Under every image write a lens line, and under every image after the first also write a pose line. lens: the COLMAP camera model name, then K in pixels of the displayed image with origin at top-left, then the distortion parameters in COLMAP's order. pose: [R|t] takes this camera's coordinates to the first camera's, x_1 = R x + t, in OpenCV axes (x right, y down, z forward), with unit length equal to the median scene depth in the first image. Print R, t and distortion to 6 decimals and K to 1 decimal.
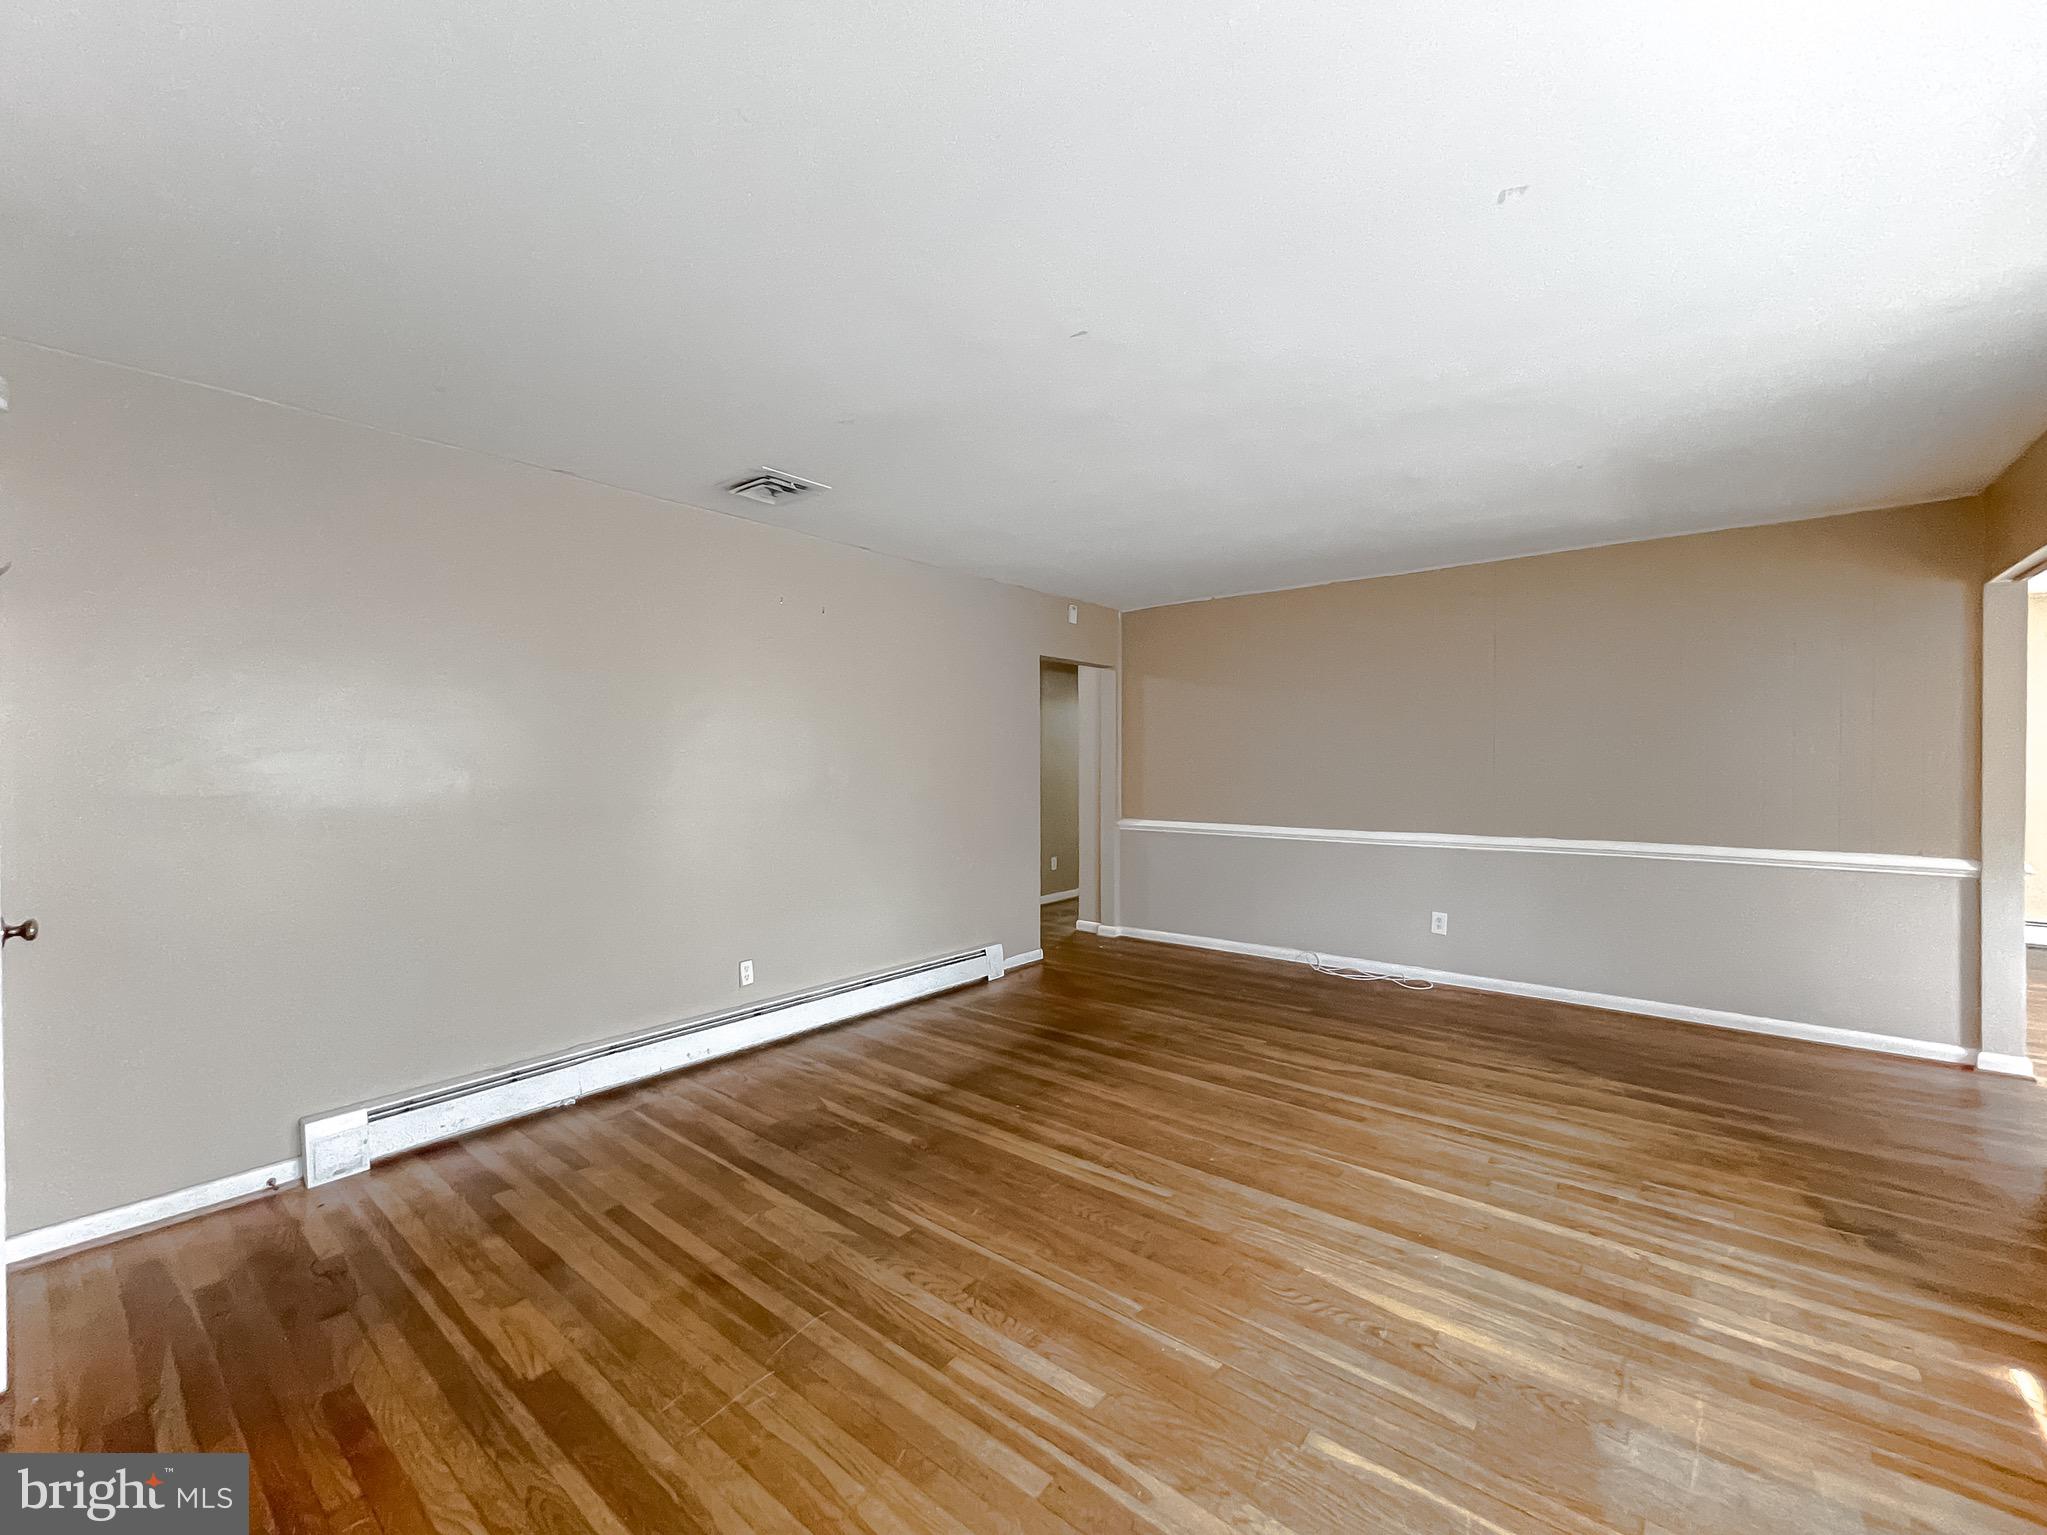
lens RADIAL K [[827.2, 0, 1043.3], [0, 827.2, 773.8], [0, 0, 1]] dist [-0.004344, 0.000118]
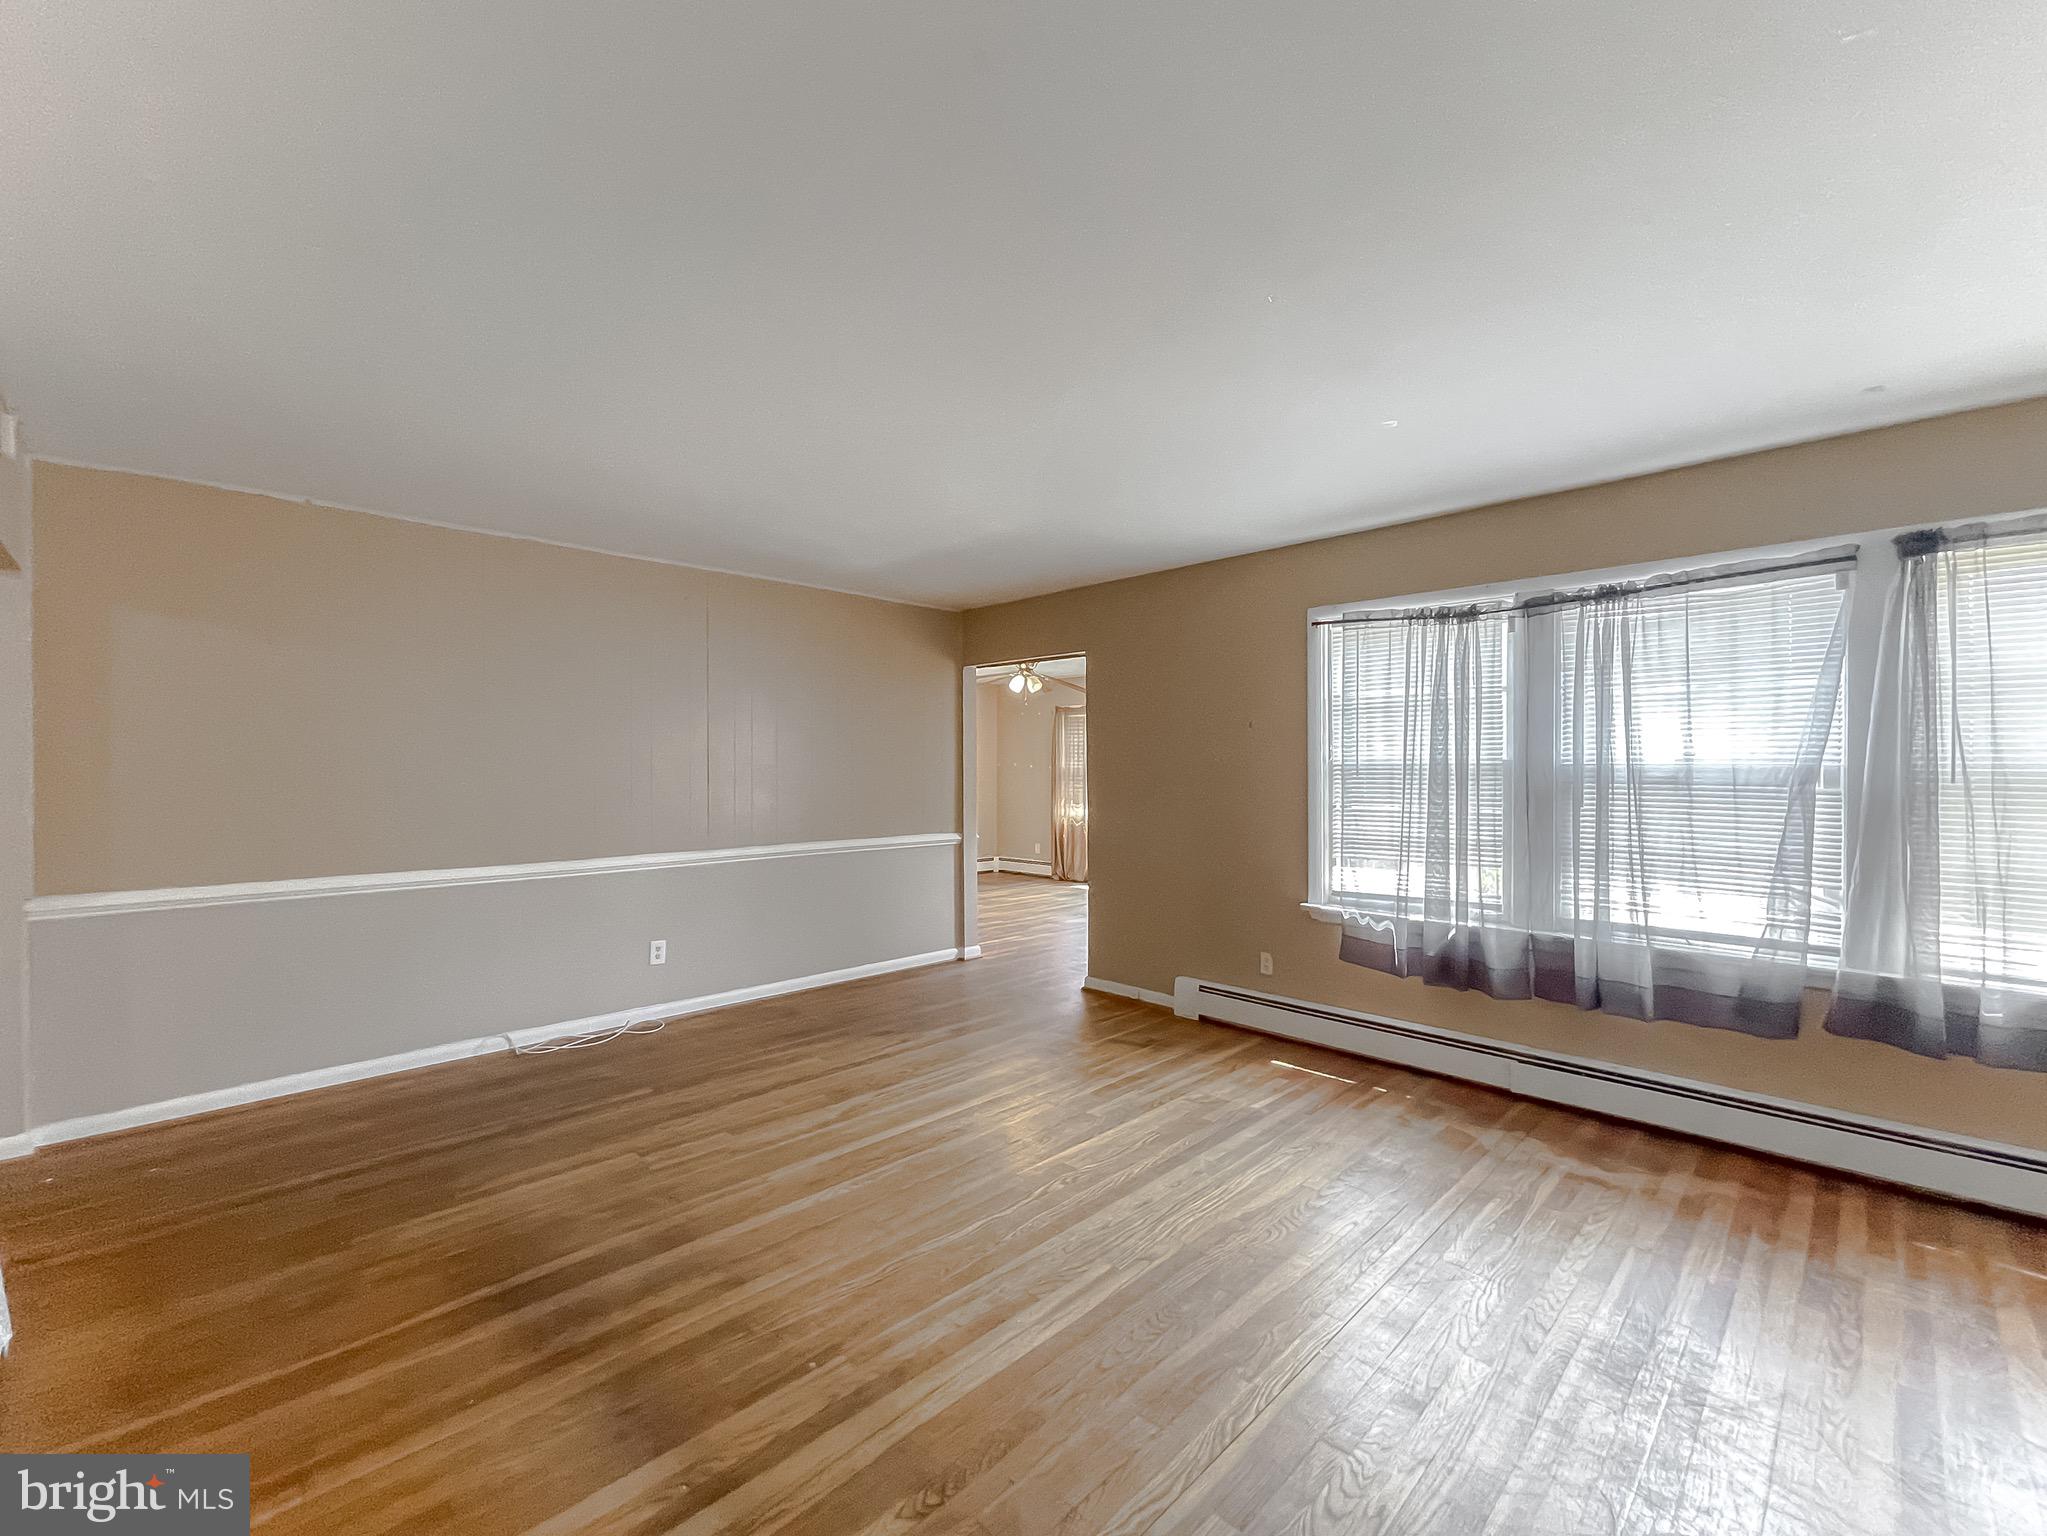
lens RADIAL K [[849.8, 0, 990.9], [0, 849.8, 767.8], [0, 0, 1]] dist [-0.003754, 0.000068]
pose [[0.141991, 0.003211, 0.989863, -0.566628], [0.015347, 0.999867, -0.005444, -0.015451], [-0.989749, 0.015964, 0.141922, 0.726614]]
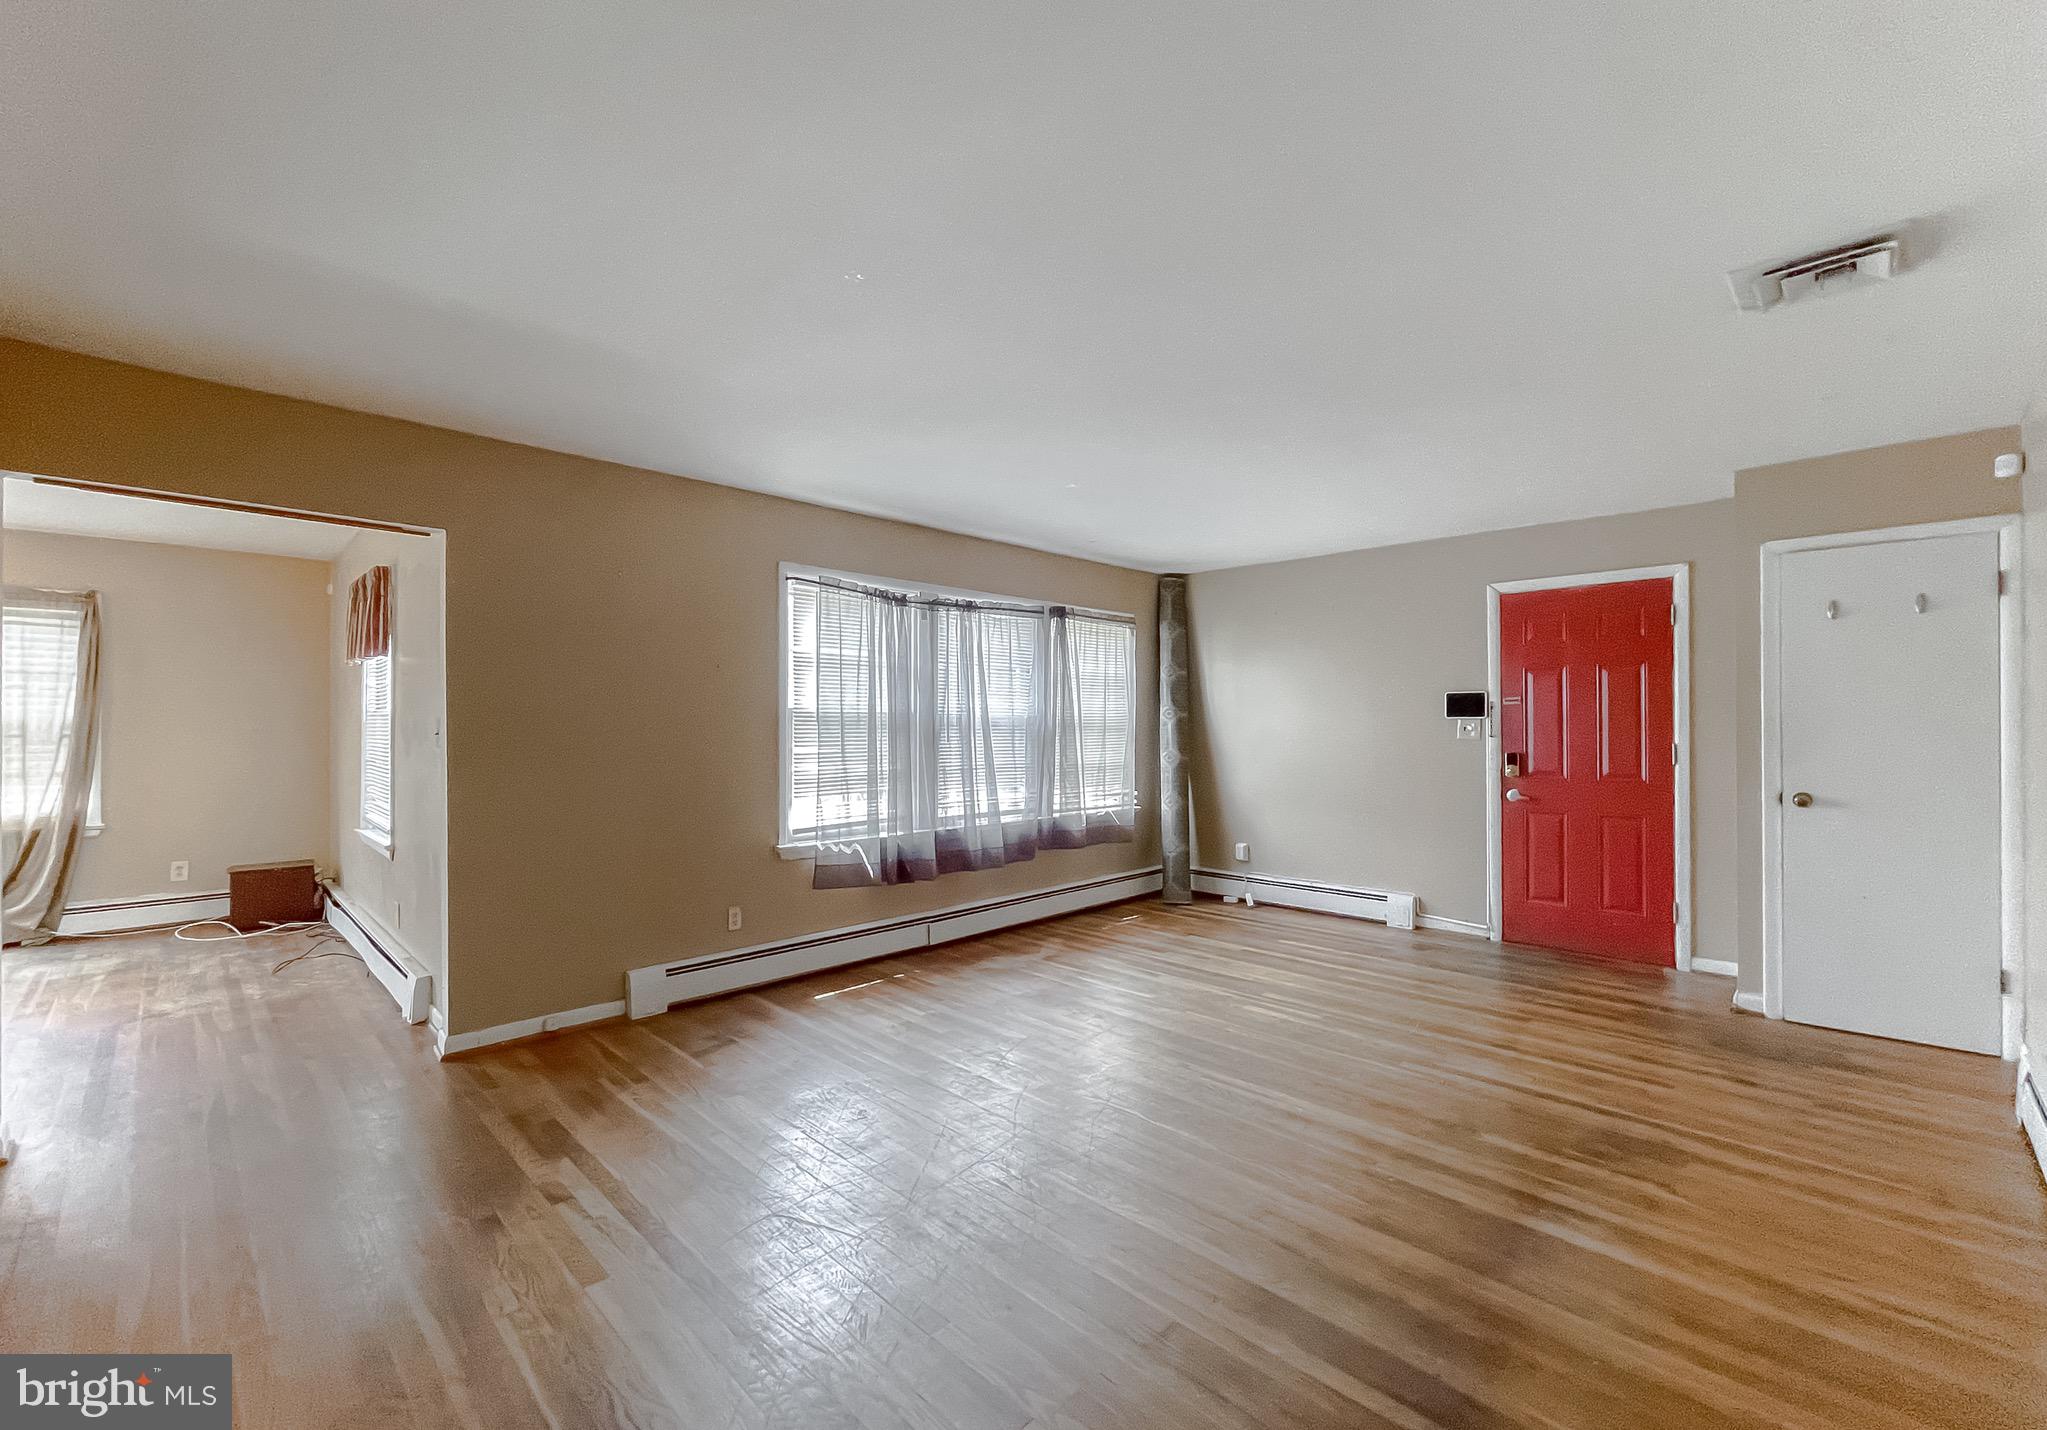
lens RADIAL K [[863.1, 0, 1023.5], [0, 863.1, 715.0], [0, 0, 1]] dist [-0.000988, -0.000108]
pose [[-0.993072, 0.003220, 0.117467, 0.192138], [0.003877, 0.999978, 0.005367, -0.020005], [-0.117447, 0.005785, -0.993062, 1.680302]]
